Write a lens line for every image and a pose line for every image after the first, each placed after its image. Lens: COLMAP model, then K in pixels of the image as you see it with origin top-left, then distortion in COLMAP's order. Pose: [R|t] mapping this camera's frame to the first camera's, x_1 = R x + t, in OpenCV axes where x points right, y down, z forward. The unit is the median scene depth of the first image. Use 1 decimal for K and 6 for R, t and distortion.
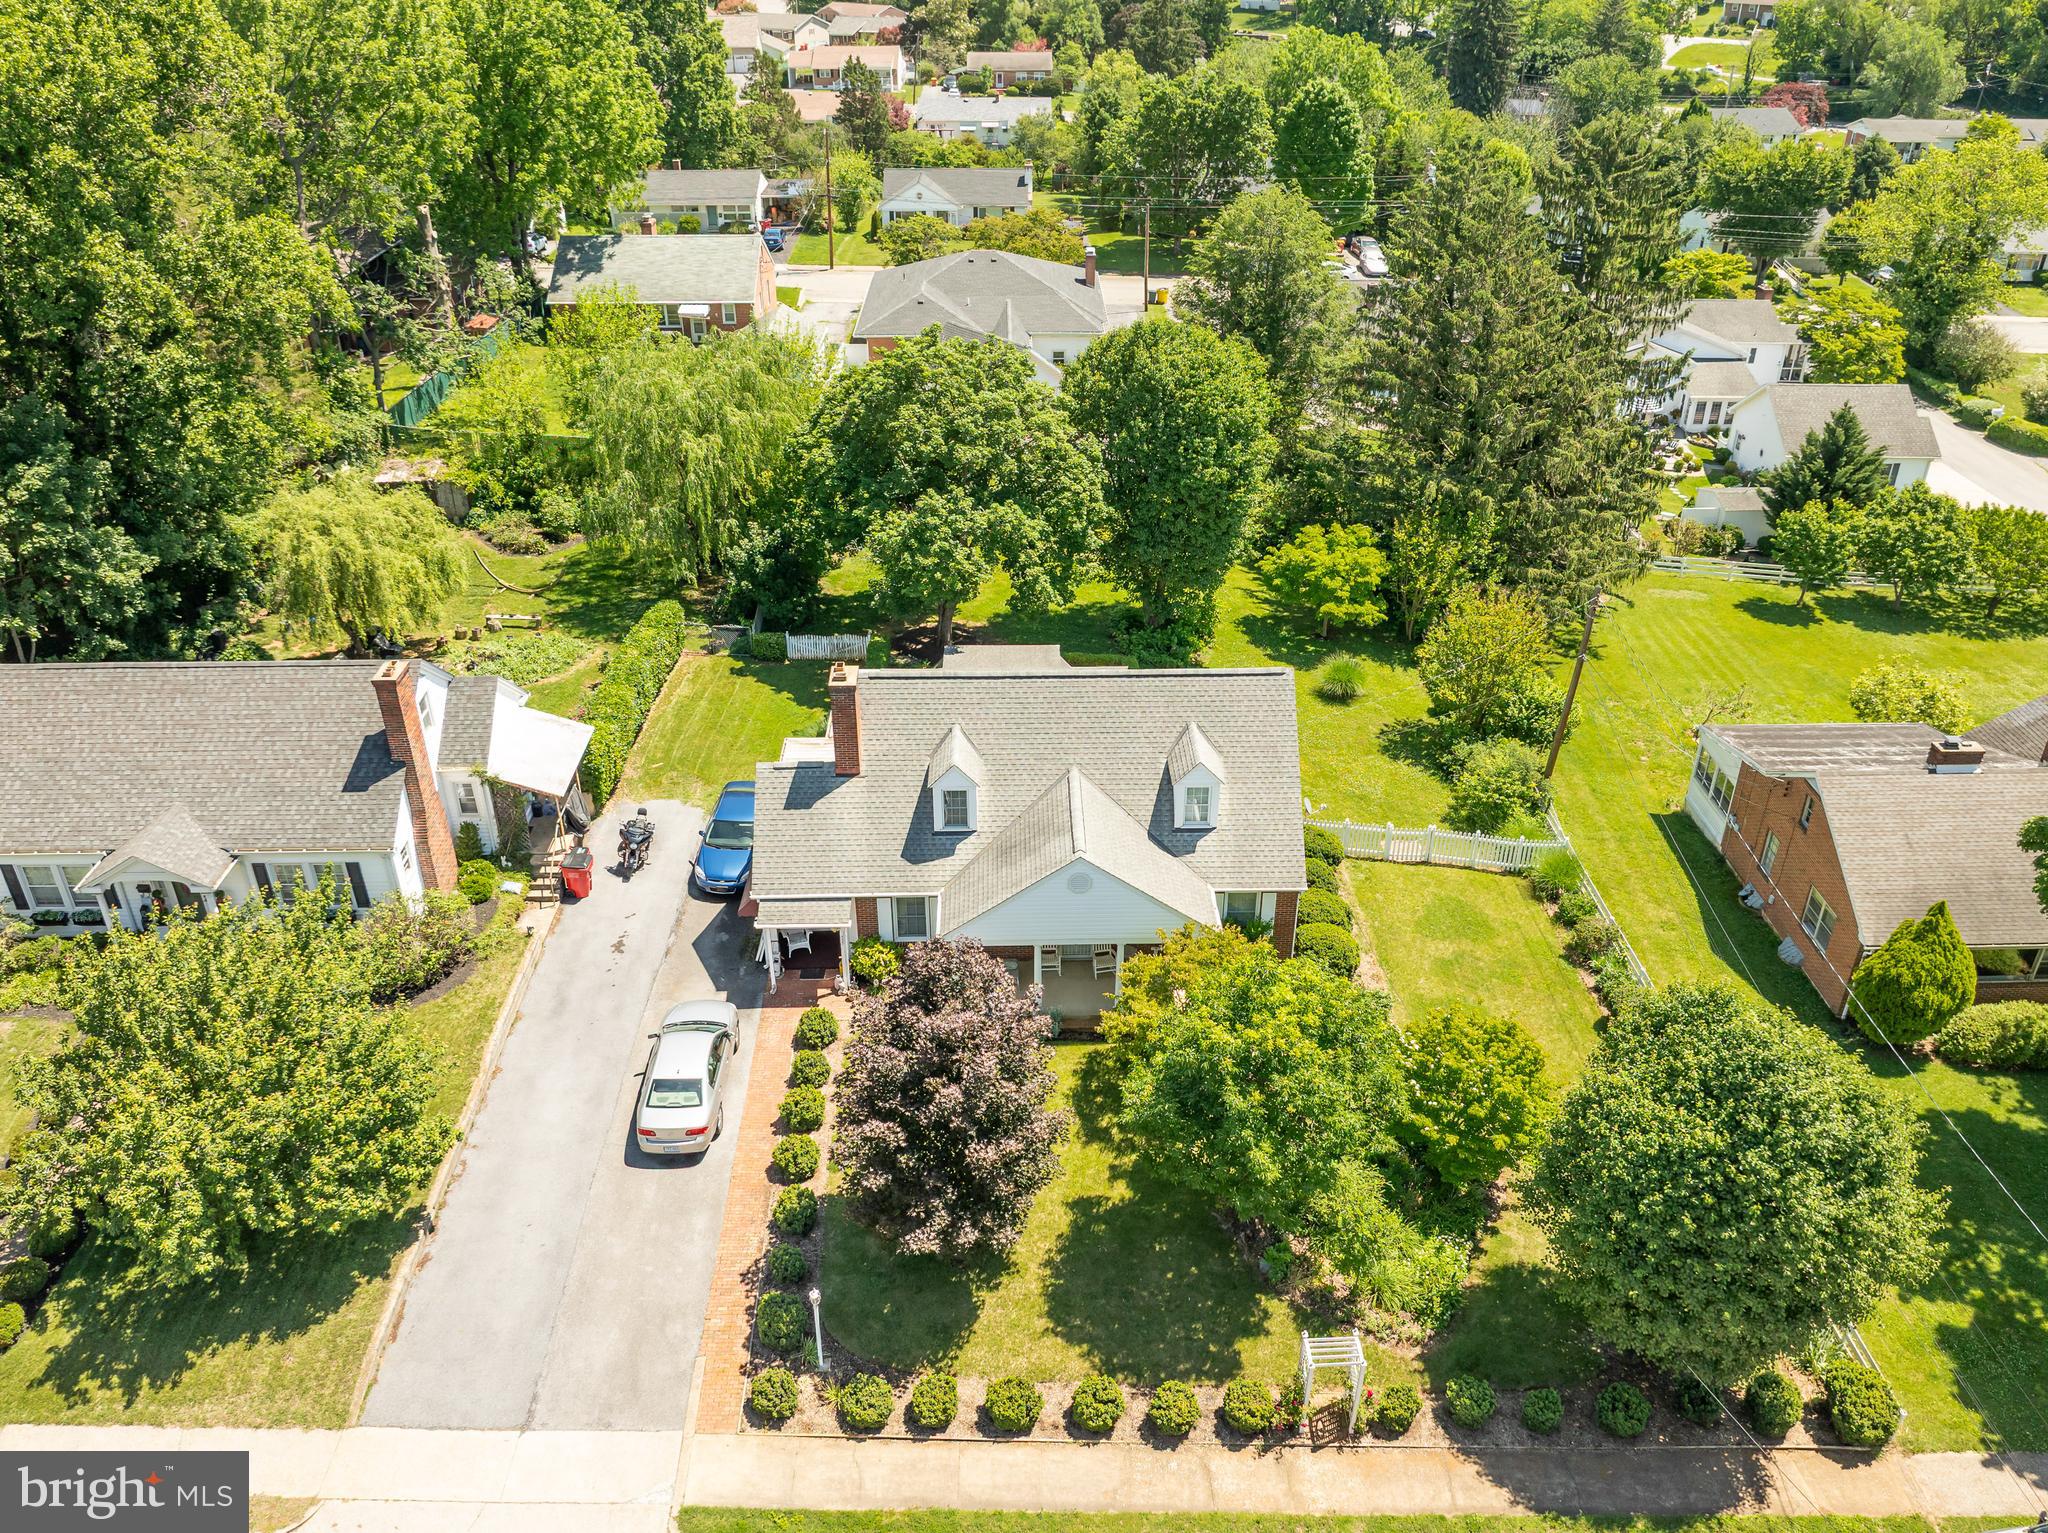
lens RADIAL K [[1539.6, 0, 1047.6], [0, 1539.6, 774.4], [0, 0, 1]] dist [-0.043876, 0.007017]
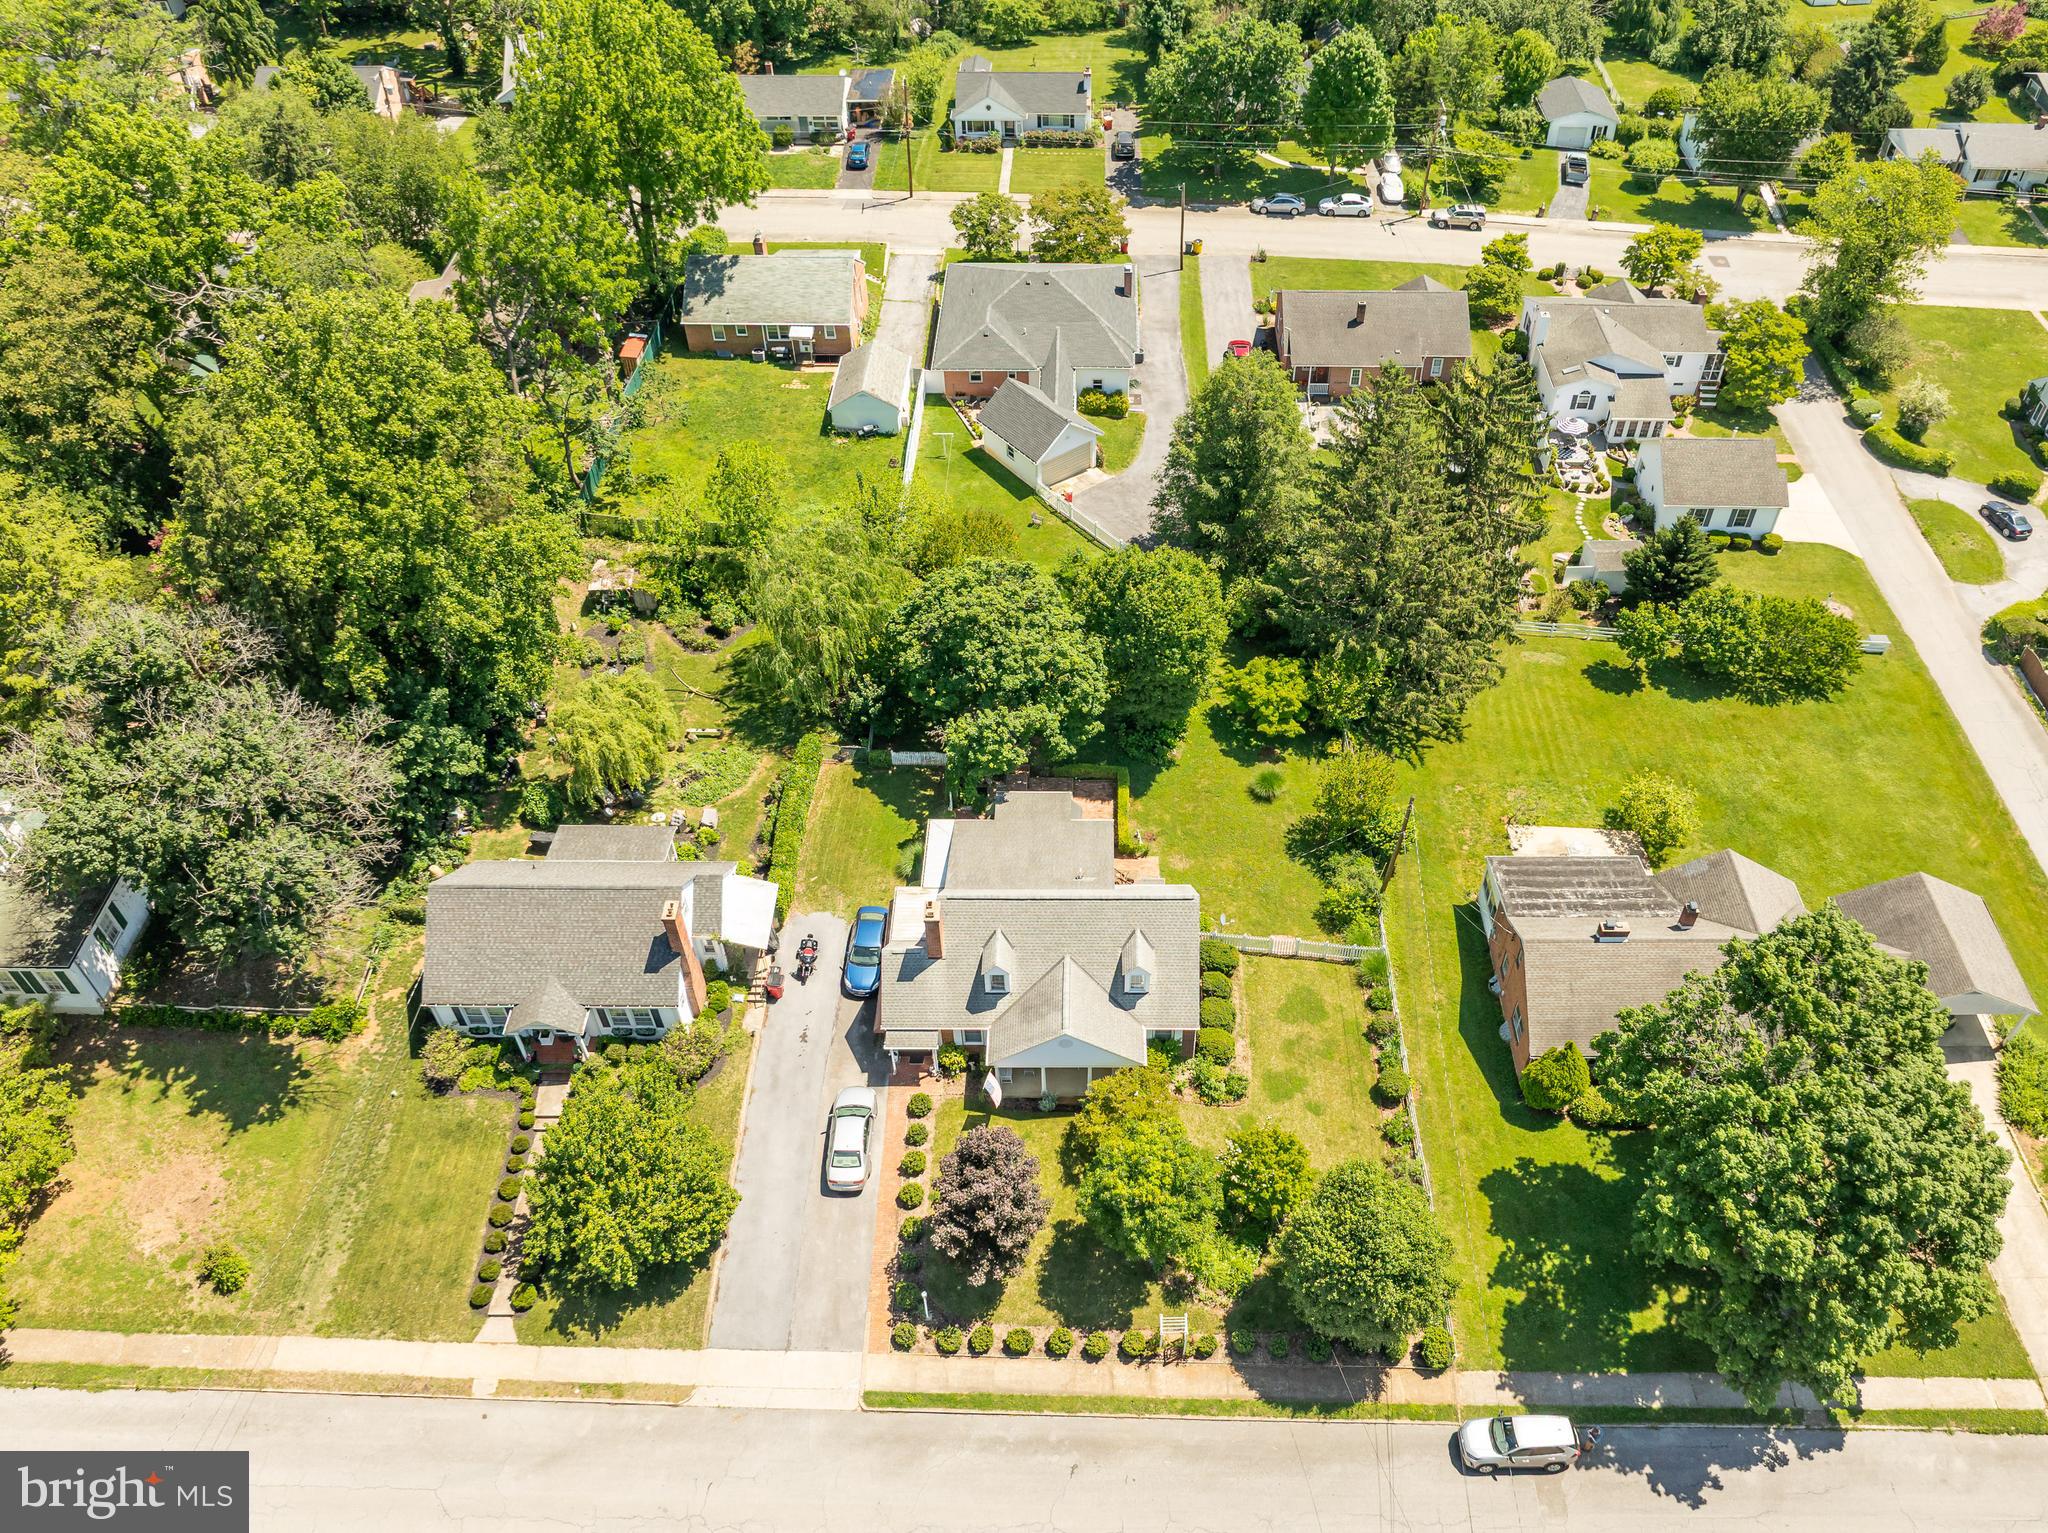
lens RADIAL K [[1473.9, 0, 1093.6], [0, 1473.9, 791.1], [0, 0, 1]] dist [-0.042093, 0.008442]
pose [[0.999670, 0.020190, -0.015891, 0.069321], [-0.015422, 0.966193, 0.257358, -0.606198], [0.020550, -0.257027, 0.966186, -0.536845]]
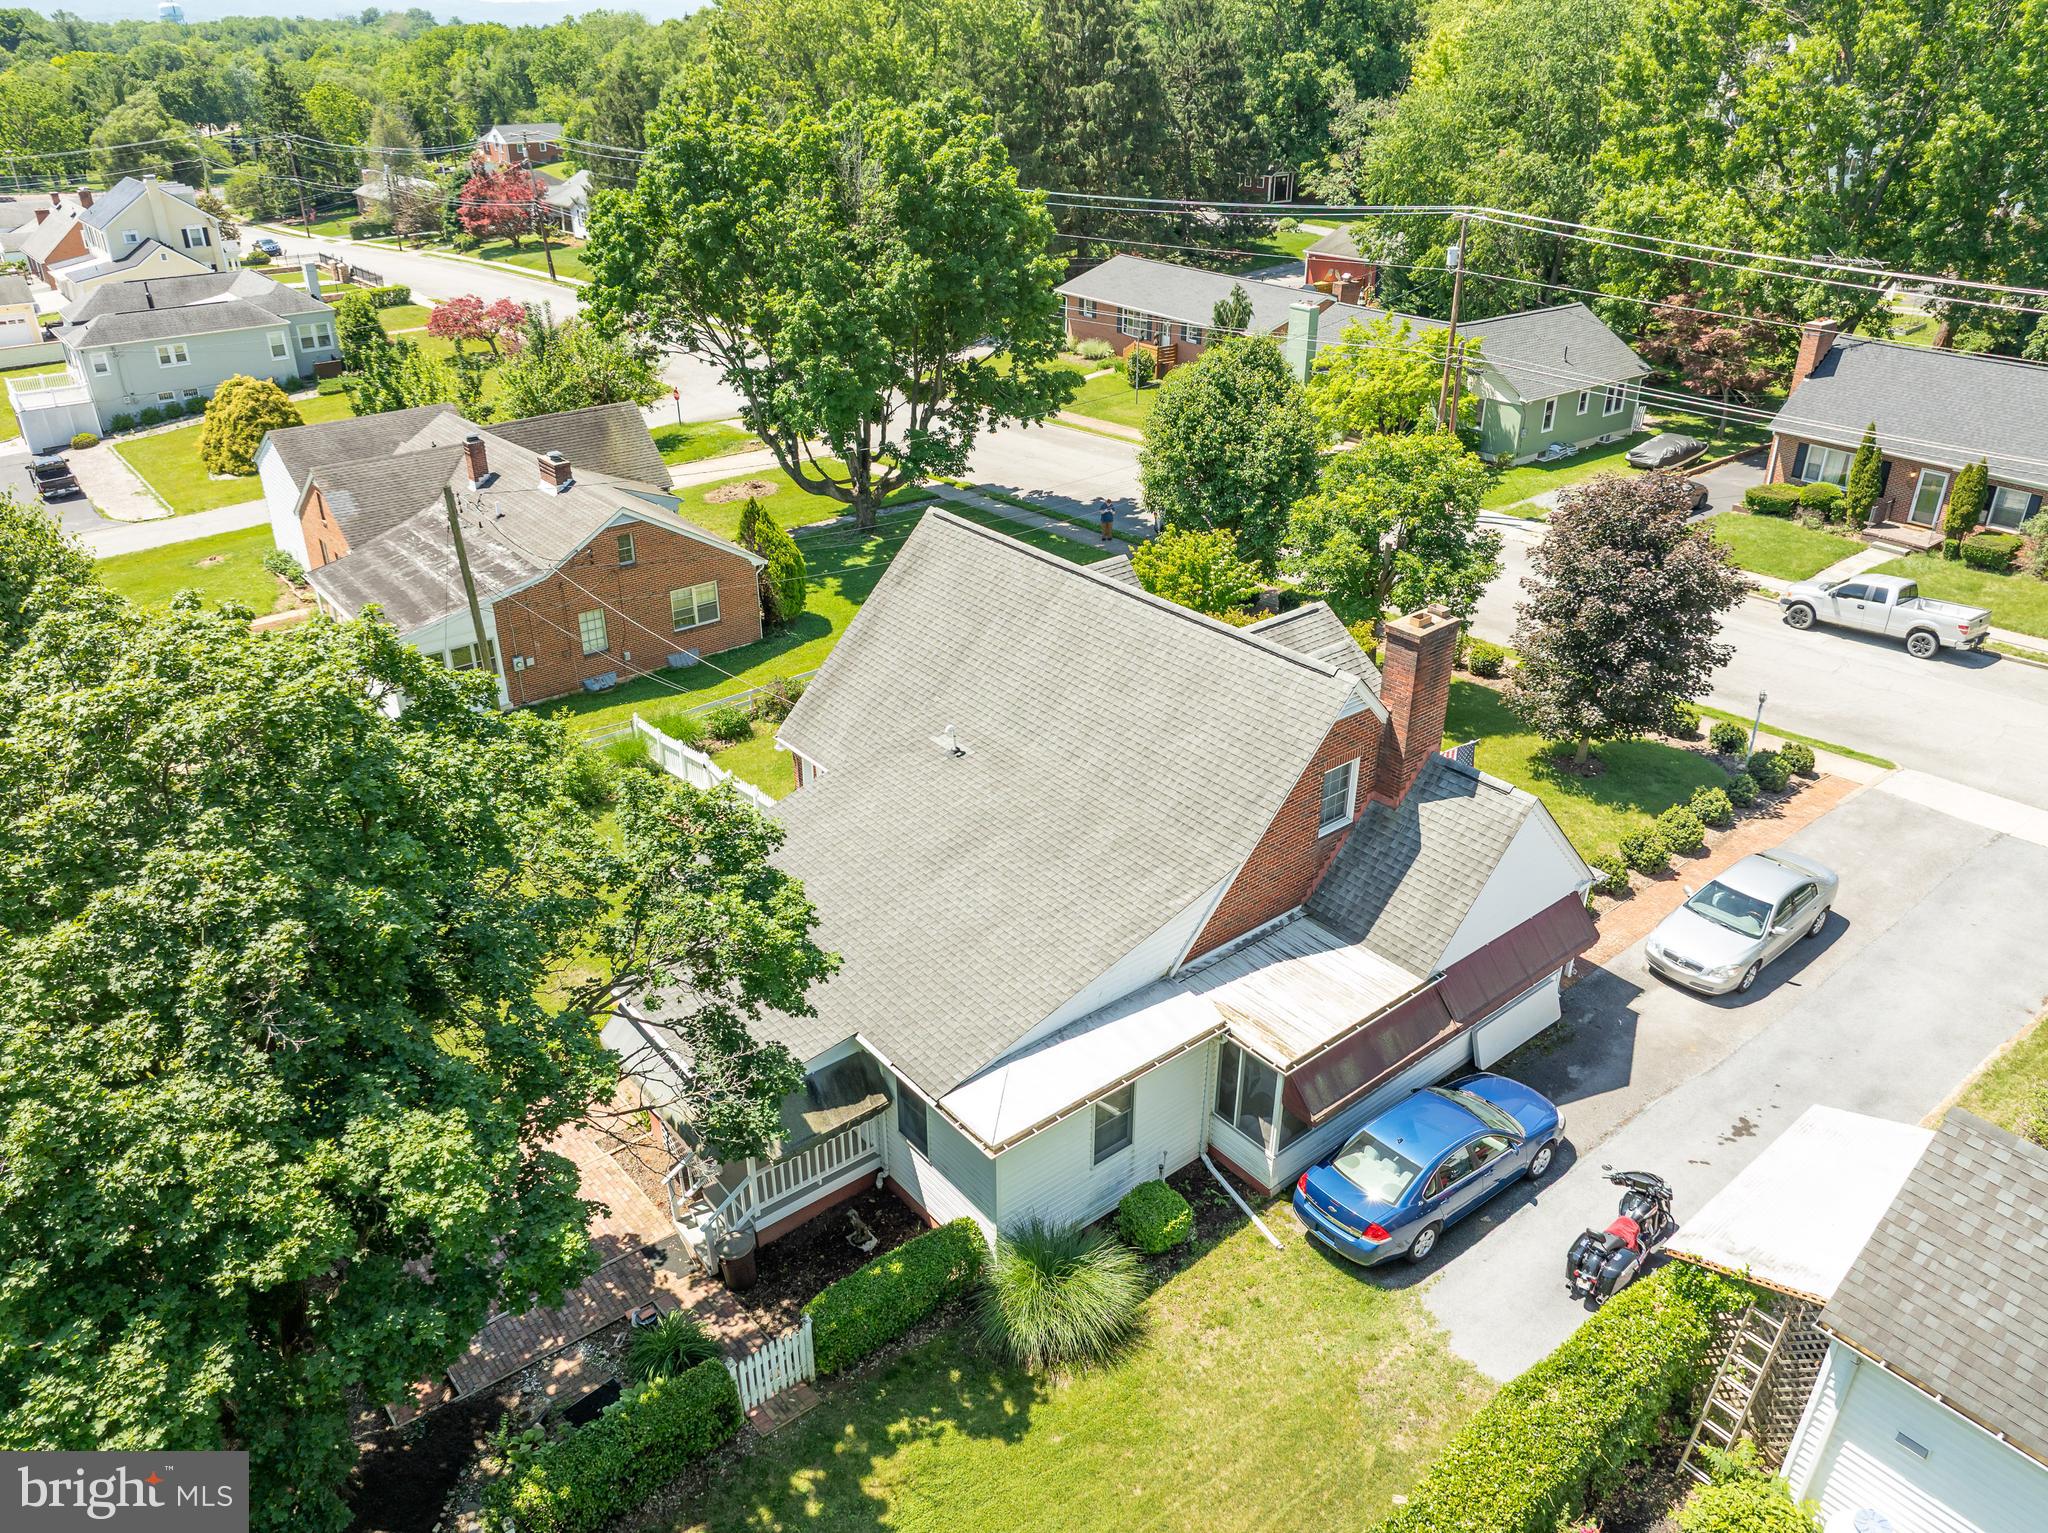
lens RADIAL K [[1447.2, 0, 1016.1], [0, 1447.2, 760.4], [0, 0, 1]] dist [-0.042039, 0.004262]
pose [[-0.606367, -0.364012, 0.706975, -0.466814], [0.408445, 0.620246, 0.669677, -0.491659], [-0.682269, 0.694831, -0.227418, 1.265559]]
